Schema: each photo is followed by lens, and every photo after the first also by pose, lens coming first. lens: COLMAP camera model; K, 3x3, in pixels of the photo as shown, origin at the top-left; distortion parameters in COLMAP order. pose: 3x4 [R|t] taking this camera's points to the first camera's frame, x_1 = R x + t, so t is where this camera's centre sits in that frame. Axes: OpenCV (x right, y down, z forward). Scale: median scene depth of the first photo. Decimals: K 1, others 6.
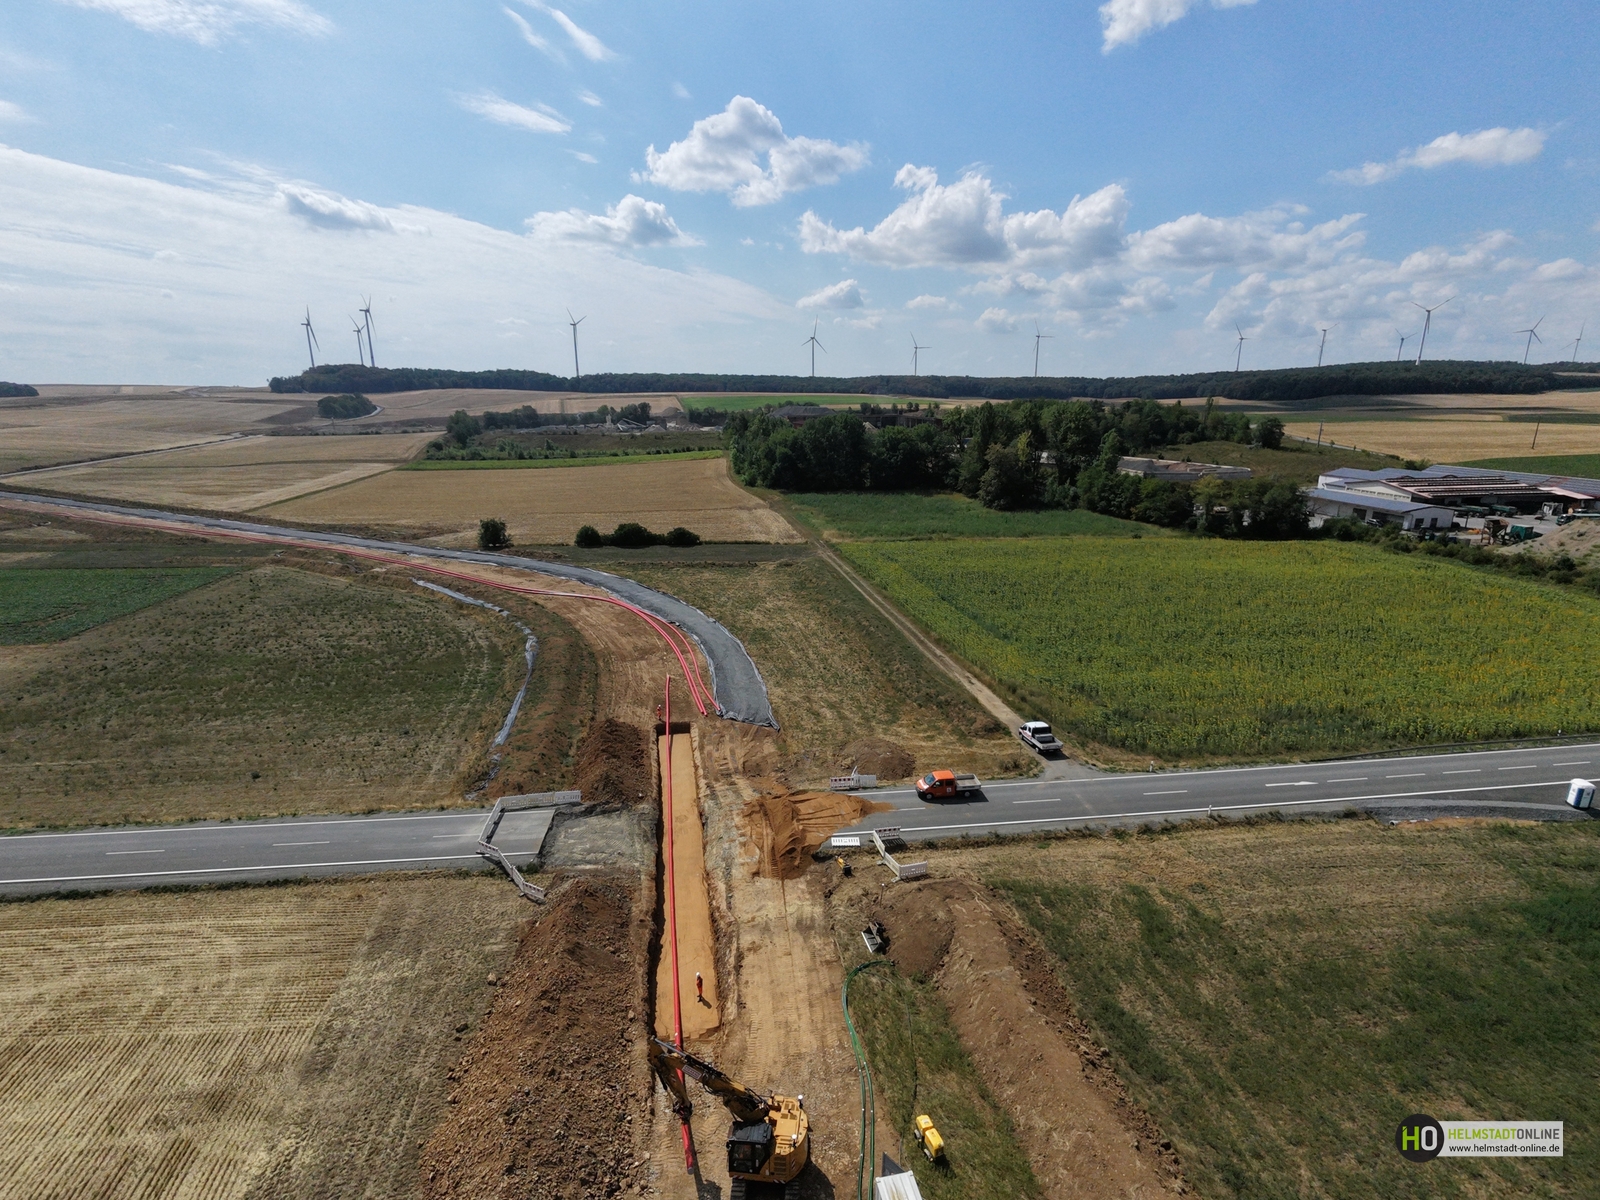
lens RADIAL K [[762.5, 0, 794.9], [0, 762.5, 597.7], [0, 0, 1]] dist [-0.000621, 0.002705]
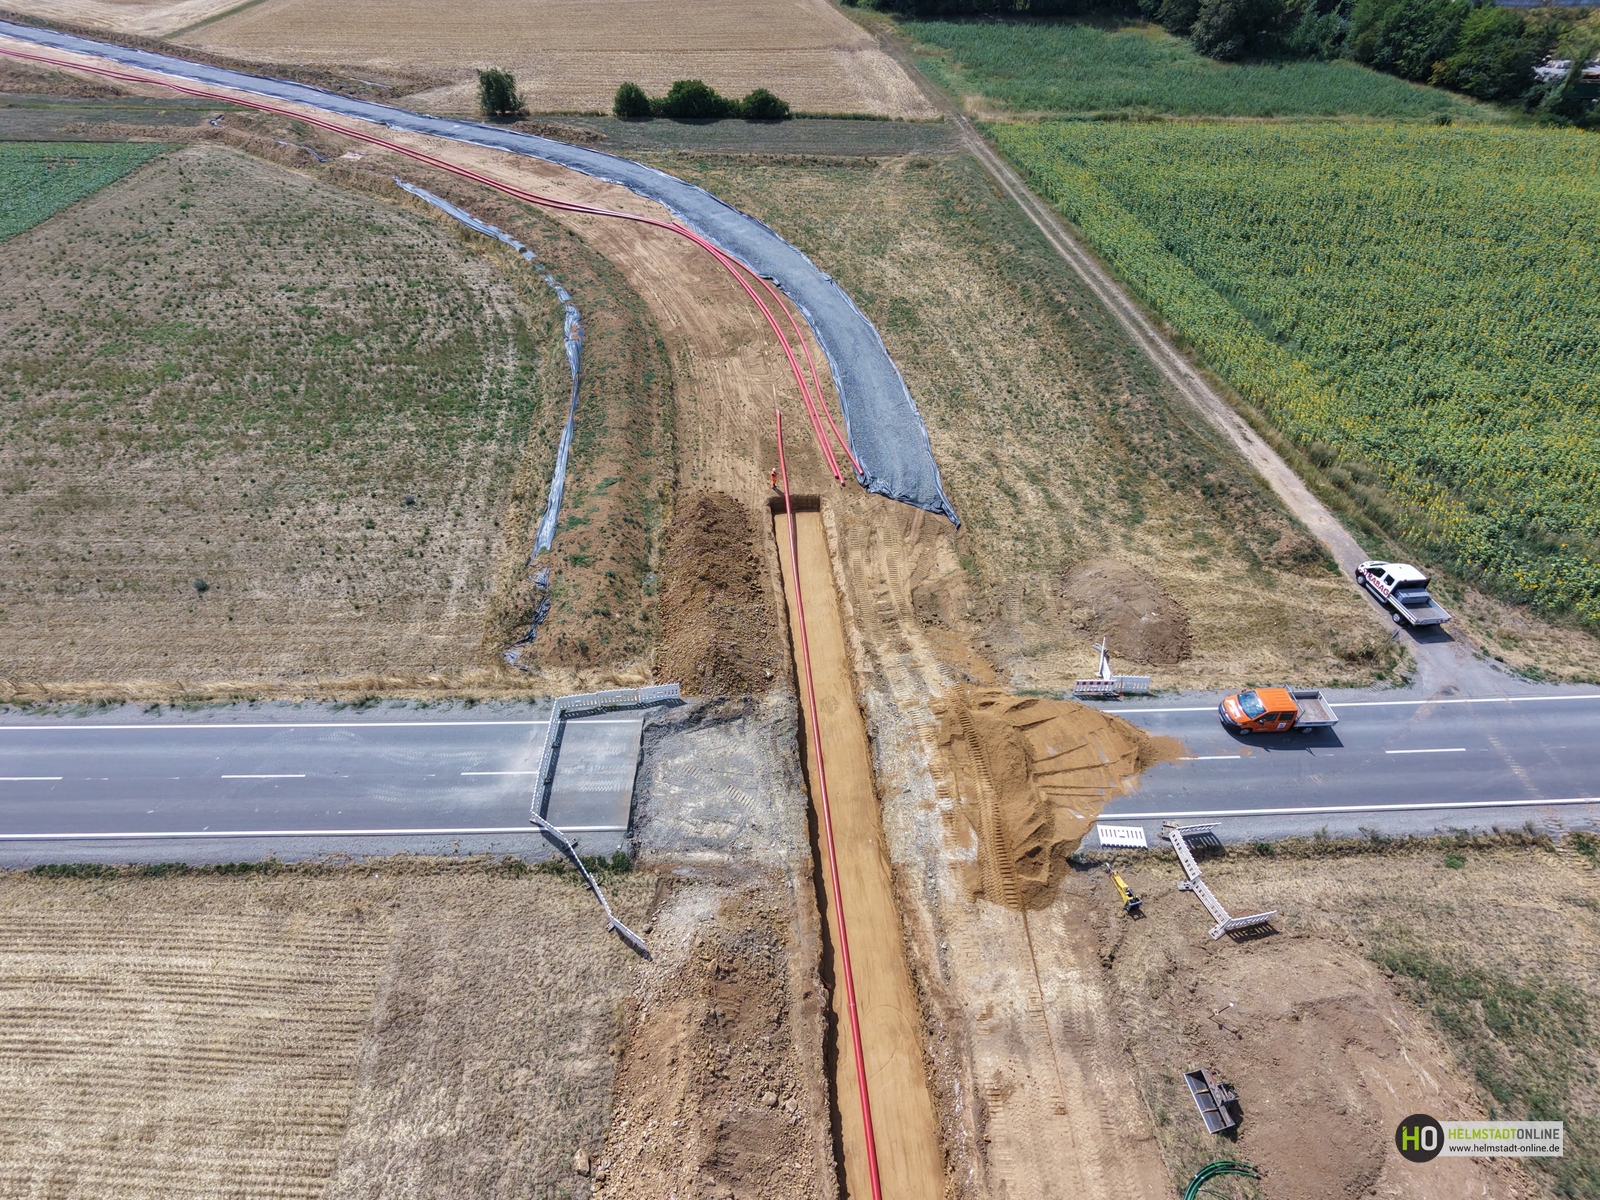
lens RADIAL K [[762.5, 0, 799.7], [0, 762.5, 592.7], [0, 0, 1]] dist [-0.000621, 0.002705]
pose [[0.997045, 0.057782, -0.050612, -0.115888], [-0.024412, 0.863091, 0.504458, -0.100985], [0.072832, -0.501732, 0.861952, 0.376305]]
